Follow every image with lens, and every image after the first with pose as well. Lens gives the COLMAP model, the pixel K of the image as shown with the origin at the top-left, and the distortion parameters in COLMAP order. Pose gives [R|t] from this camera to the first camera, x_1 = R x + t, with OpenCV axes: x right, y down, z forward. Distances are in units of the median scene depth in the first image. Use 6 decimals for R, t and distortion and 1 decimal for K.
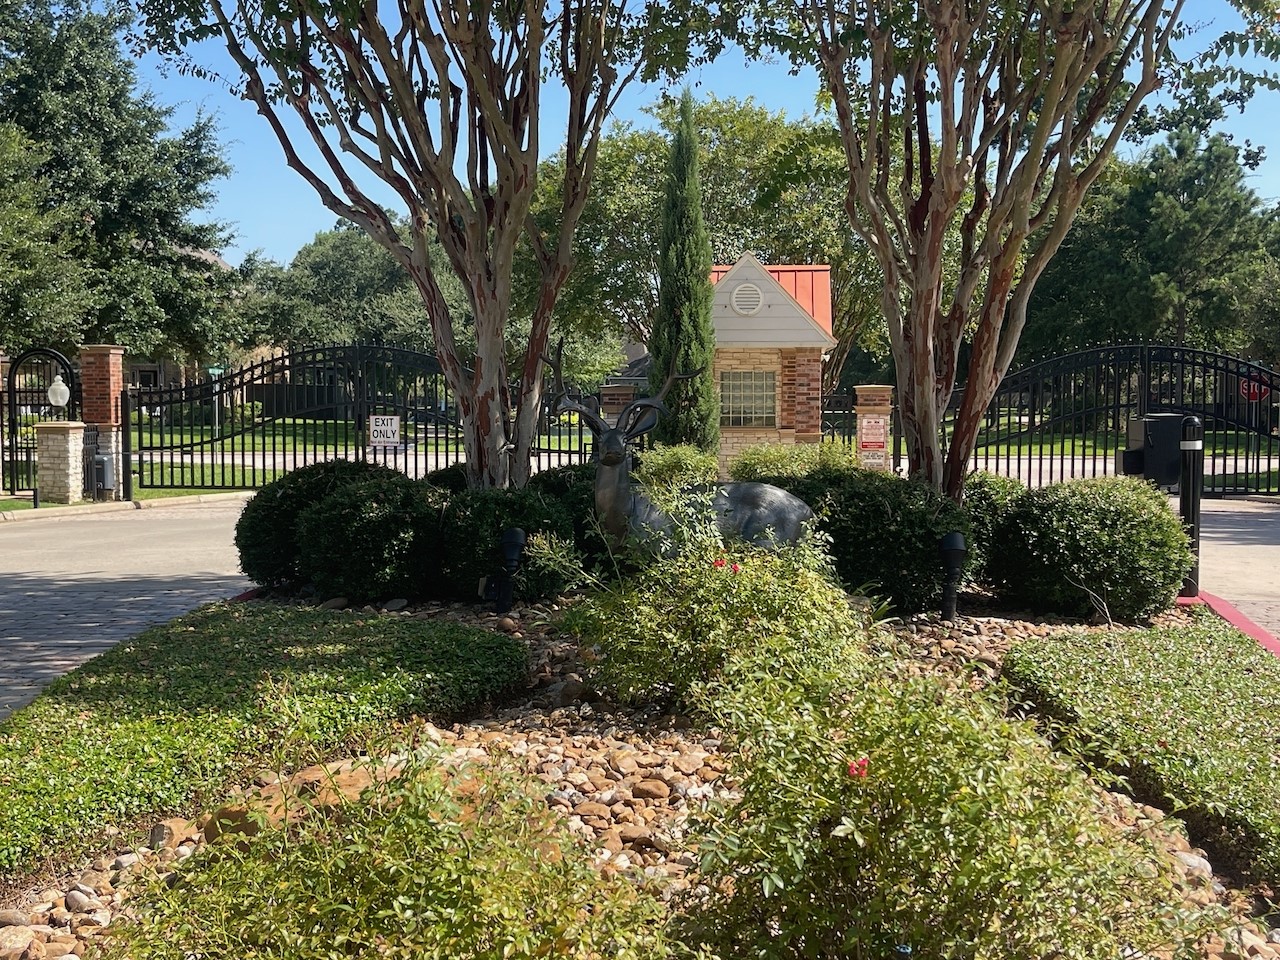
lens RADIAL K [[1539.0, 0, 643.8], [0, 1539.0, 479.9], [0, 0, 1]] dist [0.034542, 0.000000]
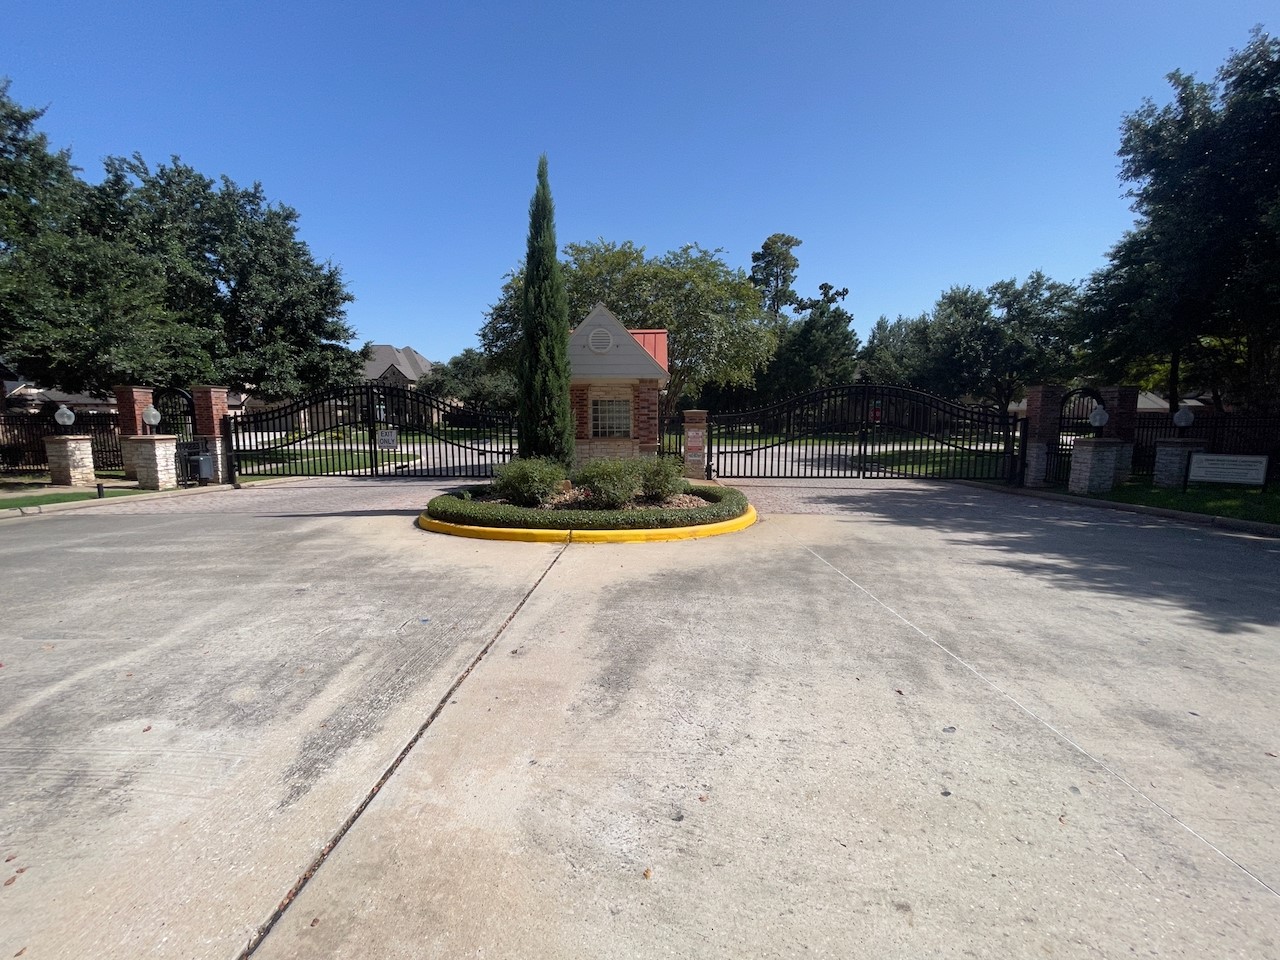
lens RADIAL K [[512.9, 0, 630.0], [0, 512.9, 474.7], [0, 0, 1]] dist [0.000115, 0.000061]
pose [[0.999476, -0.005469, 0.031902, 0.063607], [0.003771, 0.998585, 0.053044, -0.022892], [-0.032147, -0.052895, 0.998082, 0.463676]]
